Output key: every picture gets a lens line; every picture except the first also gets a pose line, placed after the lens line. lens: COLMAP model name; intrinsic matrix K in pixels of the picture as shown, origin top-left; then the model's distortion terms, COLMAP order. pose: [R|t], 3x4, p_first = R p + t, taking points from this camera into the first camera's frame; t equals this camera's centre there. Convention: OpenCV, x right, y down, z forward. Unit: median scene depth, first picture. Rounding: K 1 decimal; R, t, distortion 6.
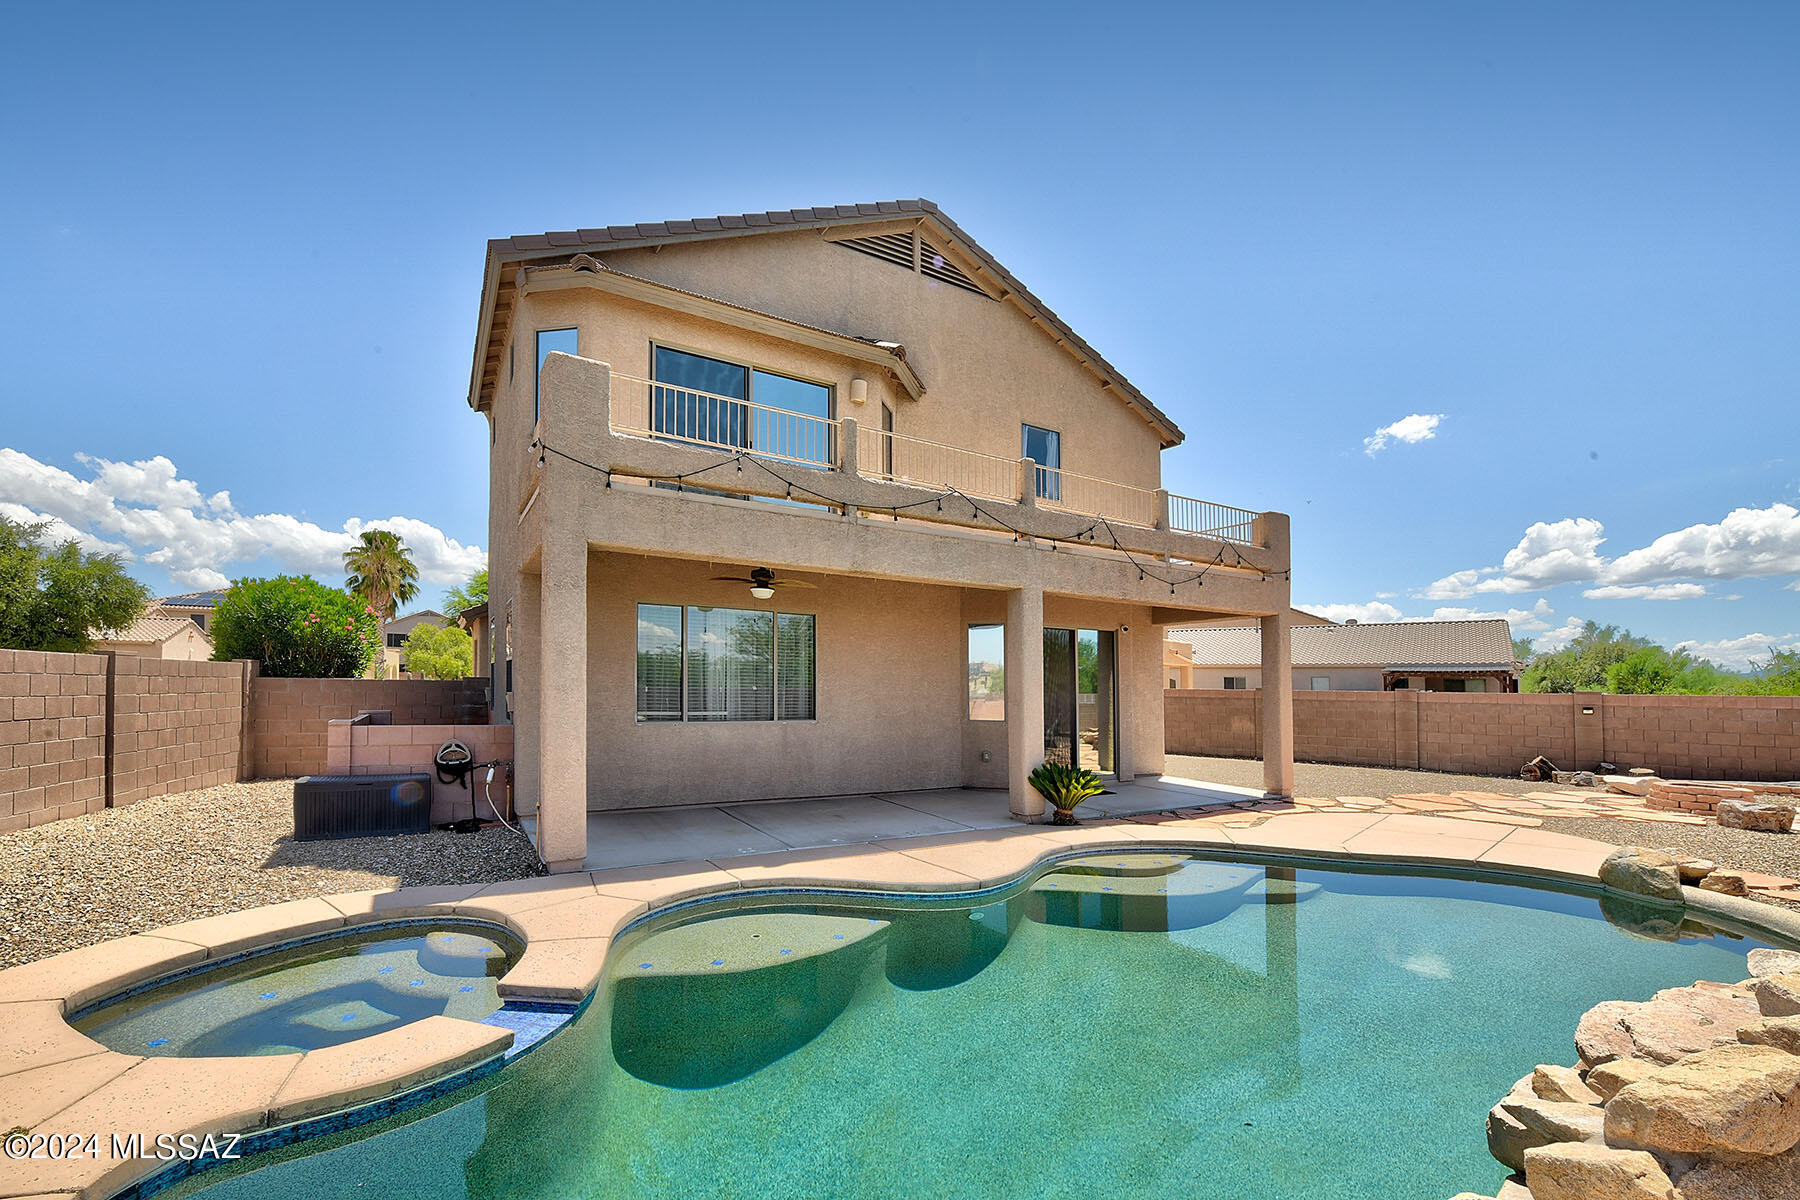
lens RADIAL K [[782.7, 0, 843.8], [0, 782.7, 648.0], [0, 0, 1]] dist [-0.018088, -0.000109]
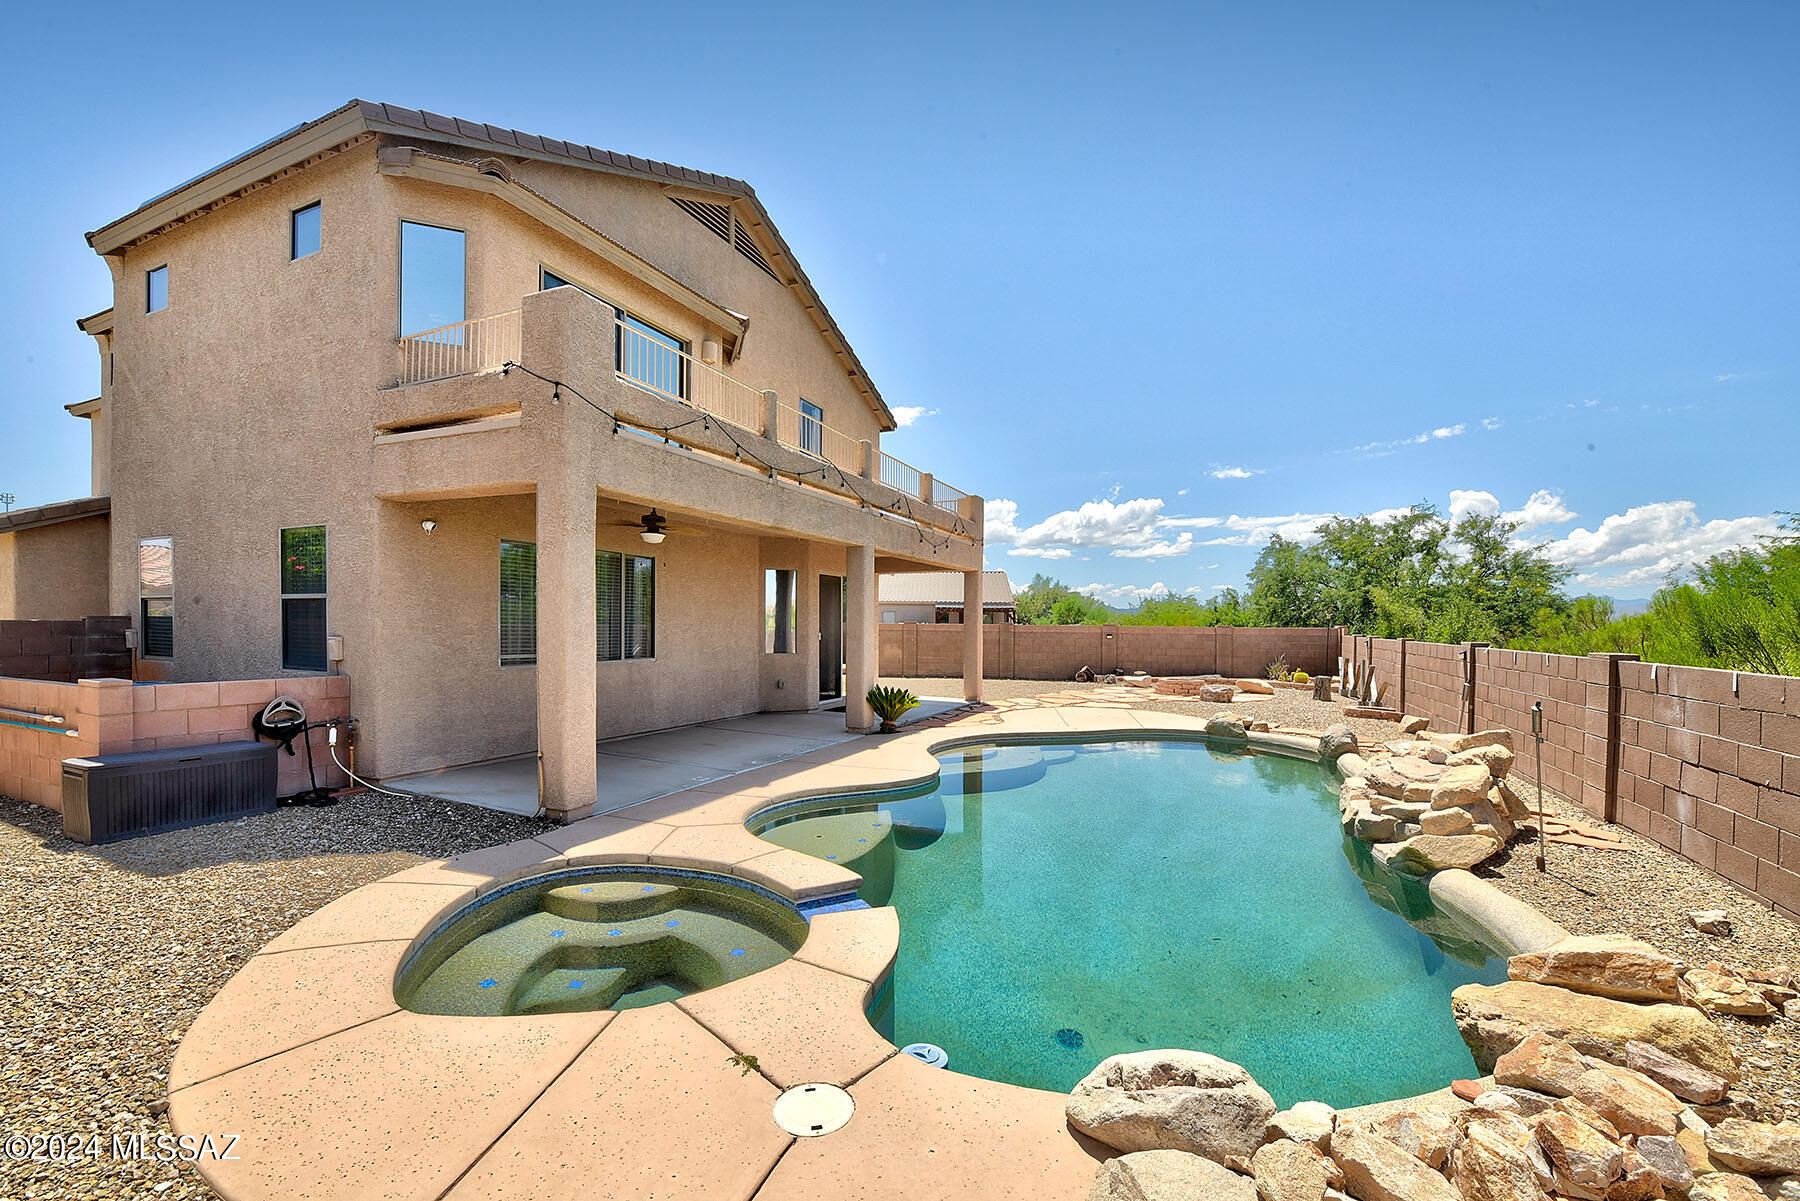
lens RADIAL K [[728.4, 0, 913.4], [0, 728.4, 608.5], [0, 0, 1]] dist [-0.018640, -0.000572]
pose [[0.820893, 0.004706, 0.571063, -0.337752], [-0.024626, 0.999328, 0.027165, -0.010102], [-0.570551, -0.036363, 0.820456, 0.005490]]
